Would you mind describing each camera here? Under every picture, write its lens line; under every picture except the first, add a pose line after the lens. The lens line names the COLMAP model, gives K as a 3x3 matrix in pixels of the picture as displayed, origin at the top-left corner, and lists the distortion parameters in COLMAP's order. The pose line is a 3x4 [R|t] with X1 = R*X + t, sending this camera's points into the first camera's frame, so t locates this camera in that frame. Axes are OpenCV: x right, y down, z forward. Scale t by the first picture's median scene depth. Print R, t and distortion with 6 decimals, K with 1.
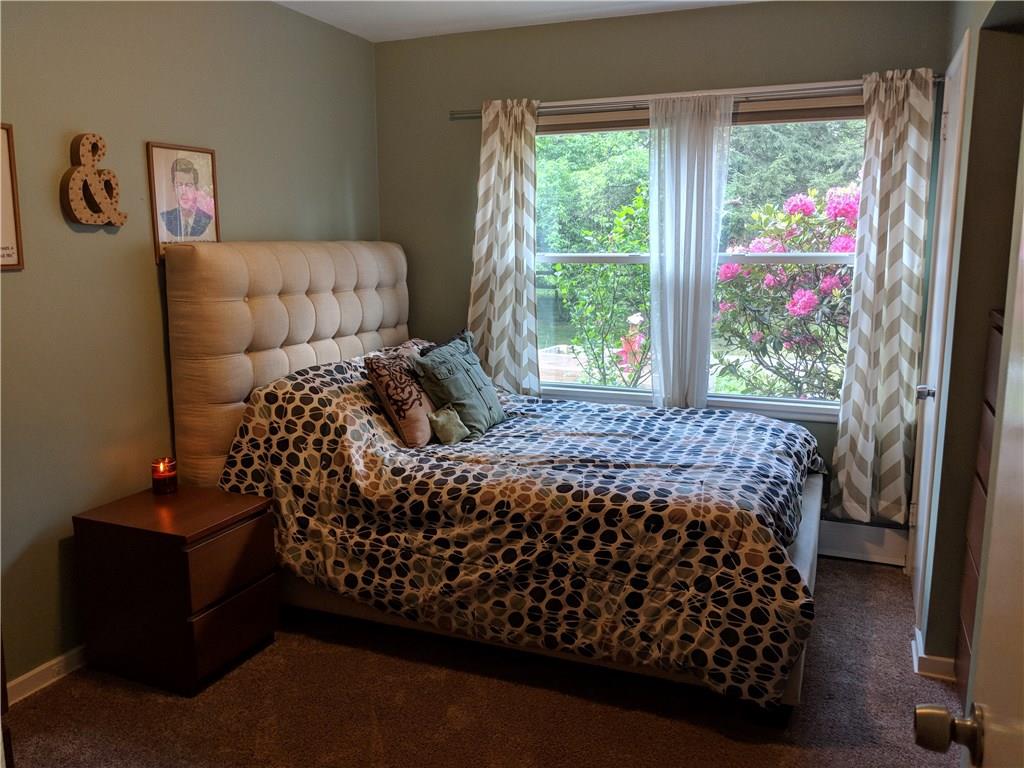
lens RADIAL K [[813.5, 0, 513.2], [0, 813.5, 381.3], [0, 0, 1]] dist [0.017593, -0.047870]
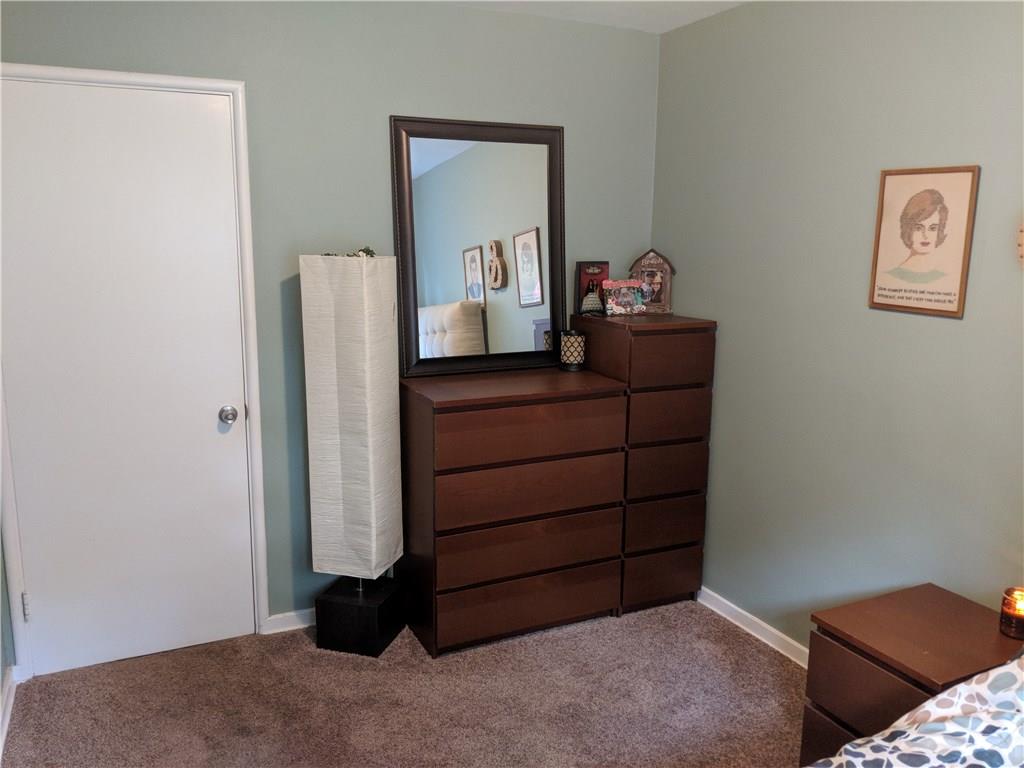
lens RADIAL K [[813.5, 0, 512.8], [0, 813.5, 385.1], [0, 0, 1]] dist [0.017593, -0.047870]
pose [[-0.660435, 0.133249, -0.738966, 0.398479], [-0.140907, 0.944652, 0.296272, -0.267568], [0.737544, 0.299794, -0.605105, 1.214585]]
